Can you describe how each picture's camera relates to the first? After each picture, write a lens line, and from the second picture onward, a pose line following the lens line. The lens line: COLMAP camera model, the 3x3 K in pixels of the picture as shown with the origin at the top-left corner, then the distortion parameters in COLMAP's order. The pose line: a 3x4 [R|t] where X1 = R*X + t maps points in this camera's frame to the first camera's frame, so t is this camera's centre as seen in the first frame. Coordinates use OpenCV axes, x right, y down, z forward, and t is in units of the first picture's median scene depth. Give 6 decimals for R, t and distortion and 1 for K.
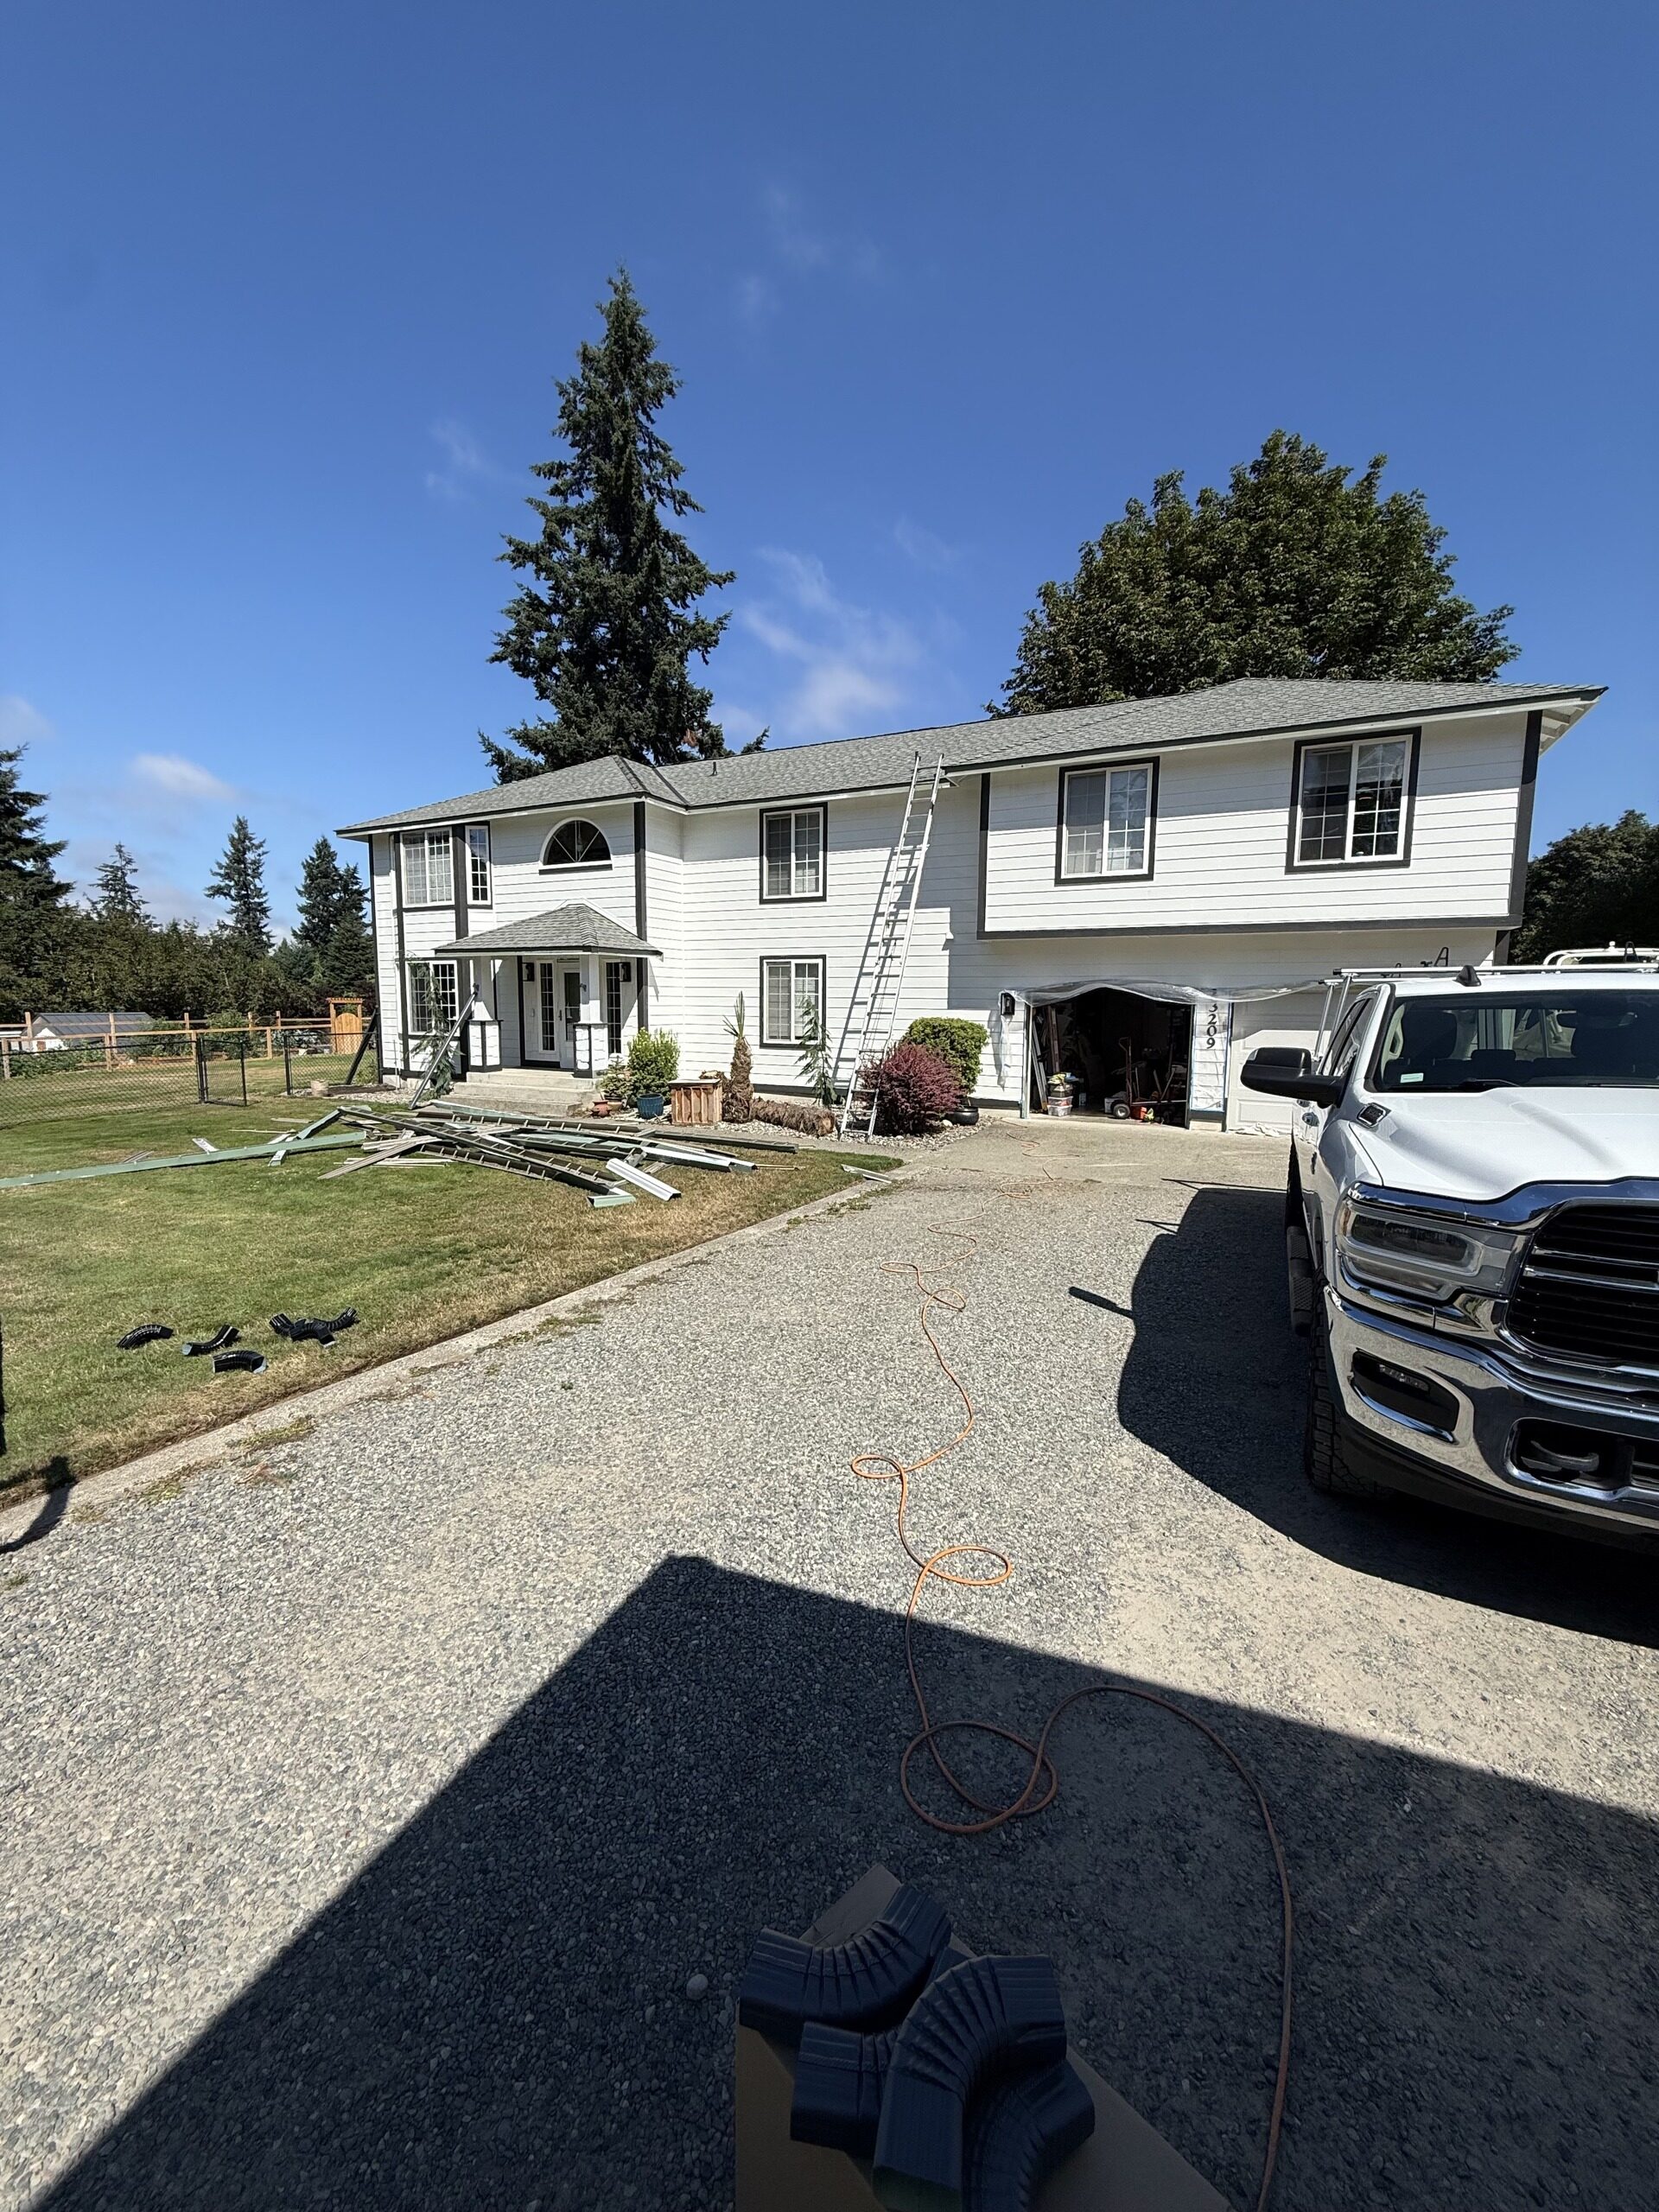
lens RADIAL K [[897.3, 0, 829.5], [0, 897.3, 1106.0], [0, 0, 1]] dist [0.001227, 0.009395]
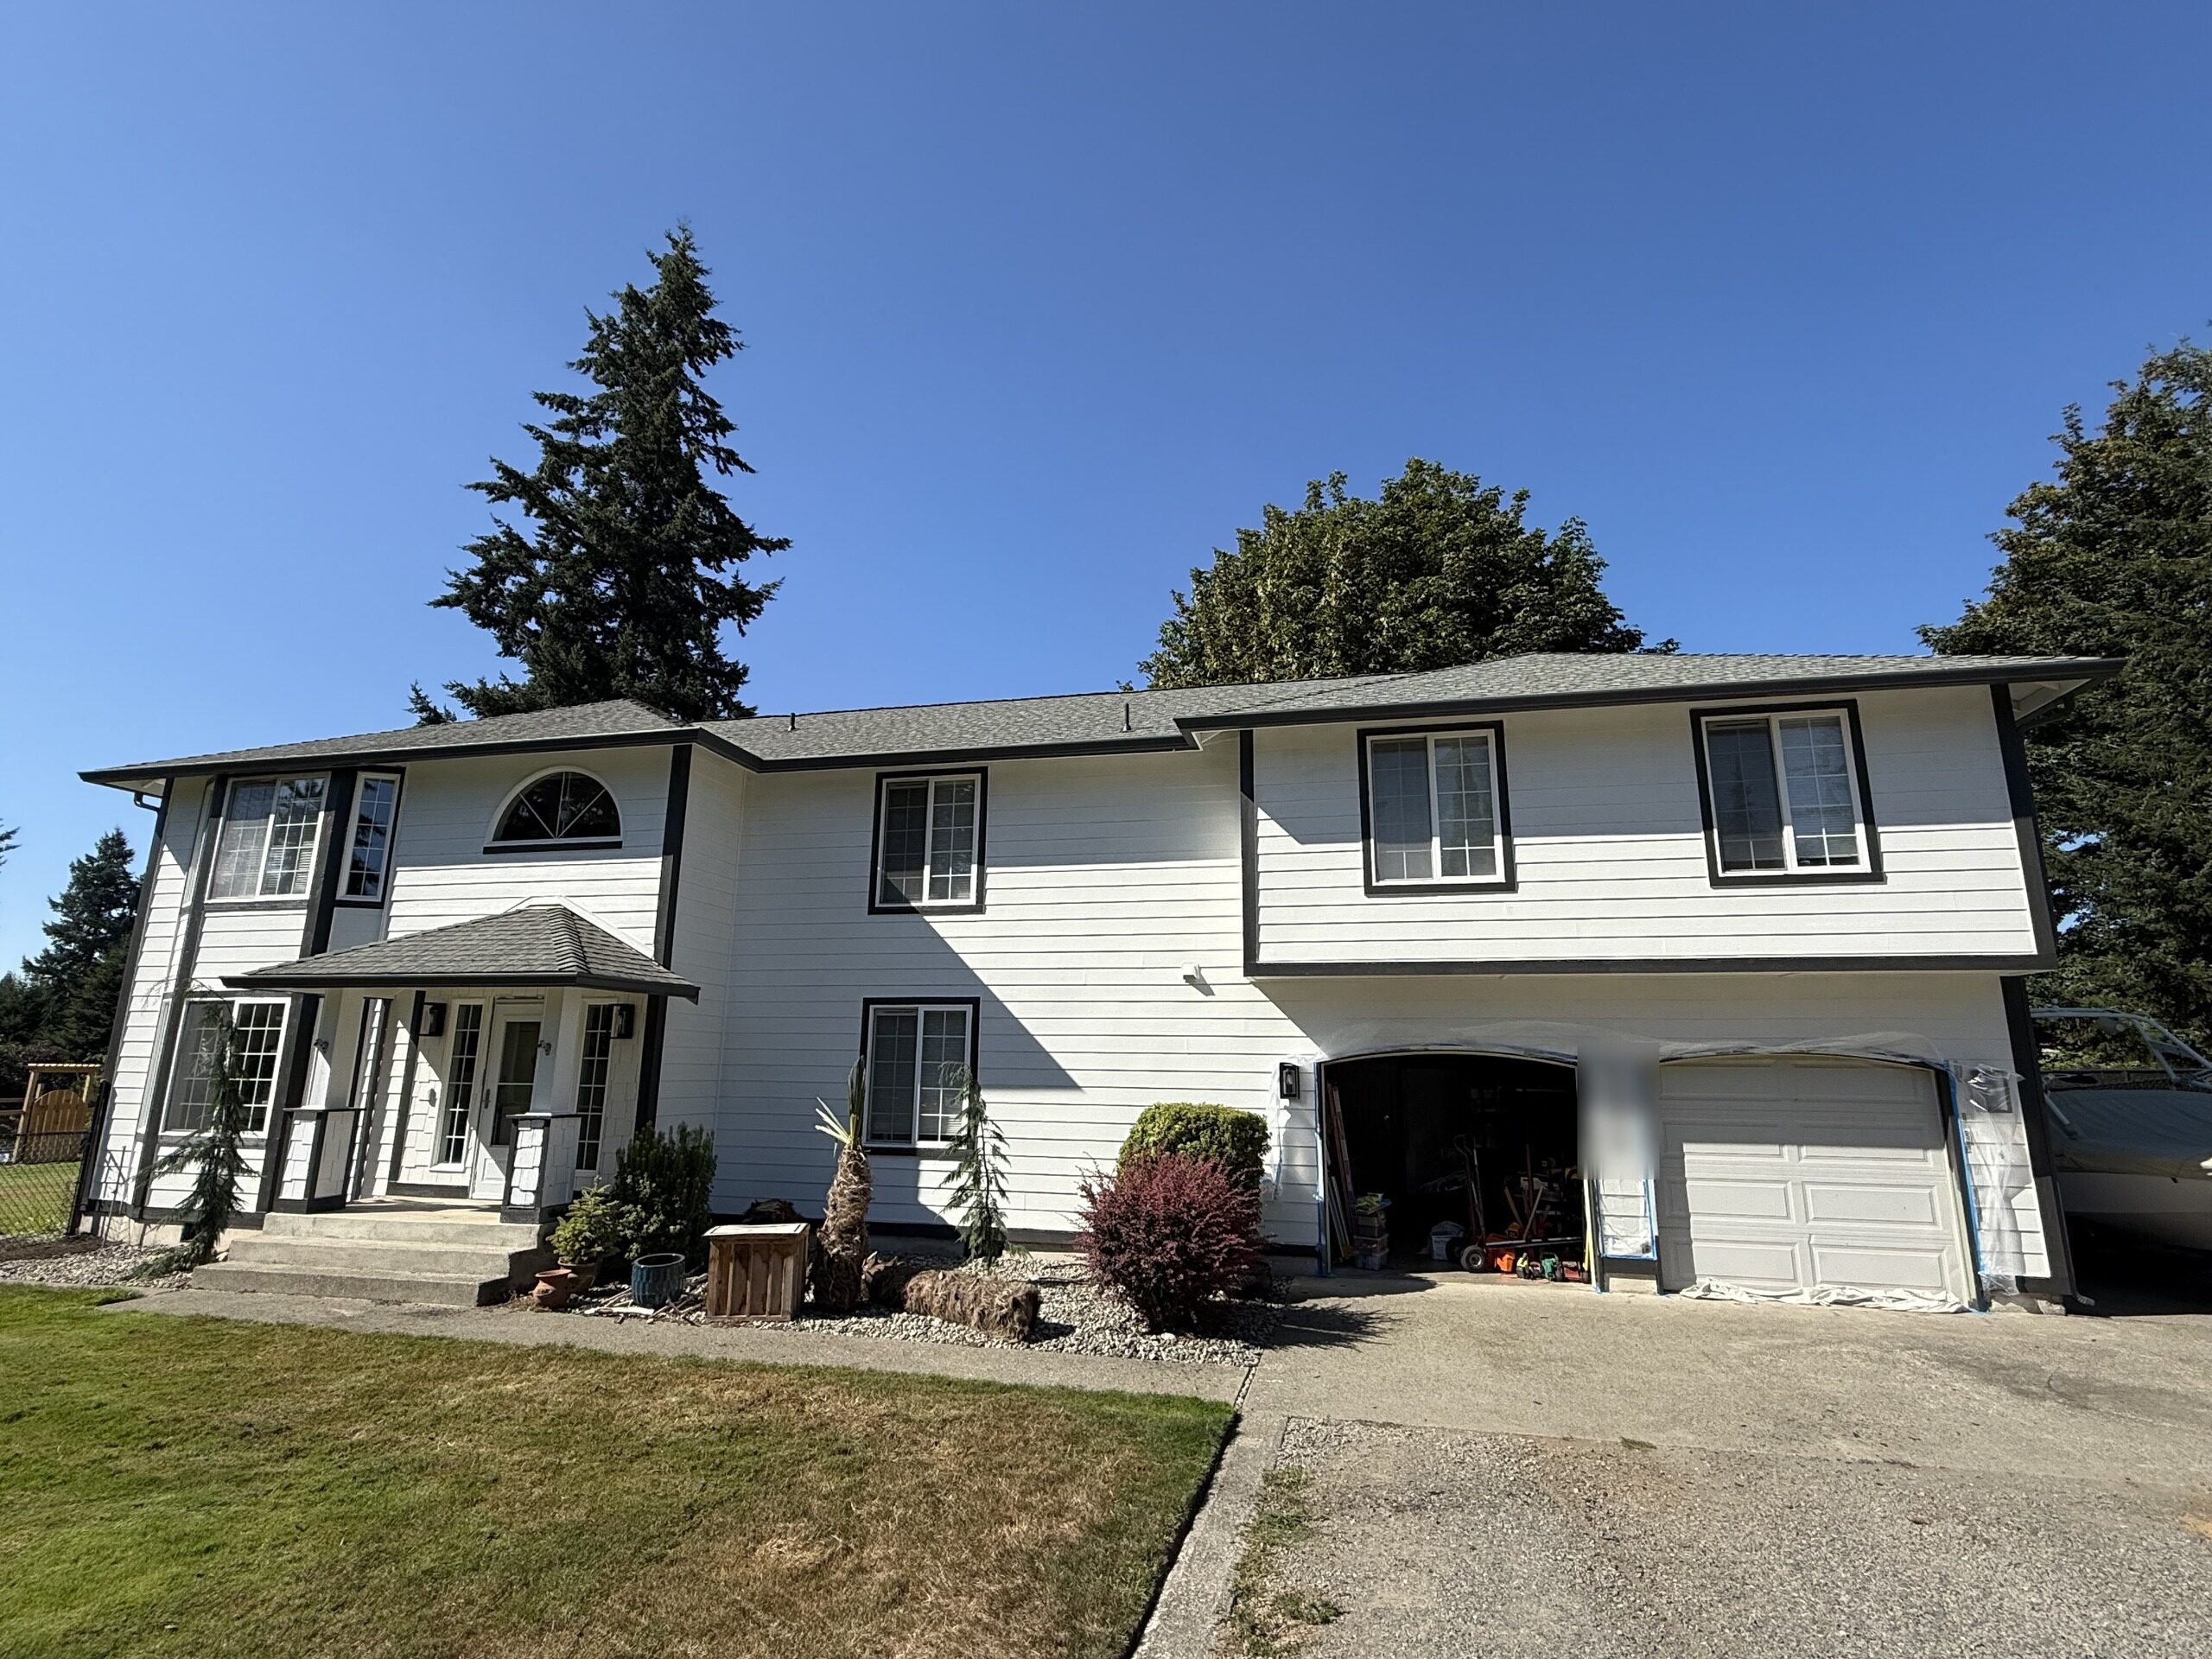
lens RADIAL K [[1084.5, 0, 1106.0], [0, 1084.5, 829.5], [0, 0, 1]] dist [0.000921, -0.000300]
pose [[0.970287, 0.055179, 0.235579, -0.045736], [0.025309, 0.945161, -0.325624, -0.014698], [-0.240628, 0.321911, 0.915681, 0.116132]]
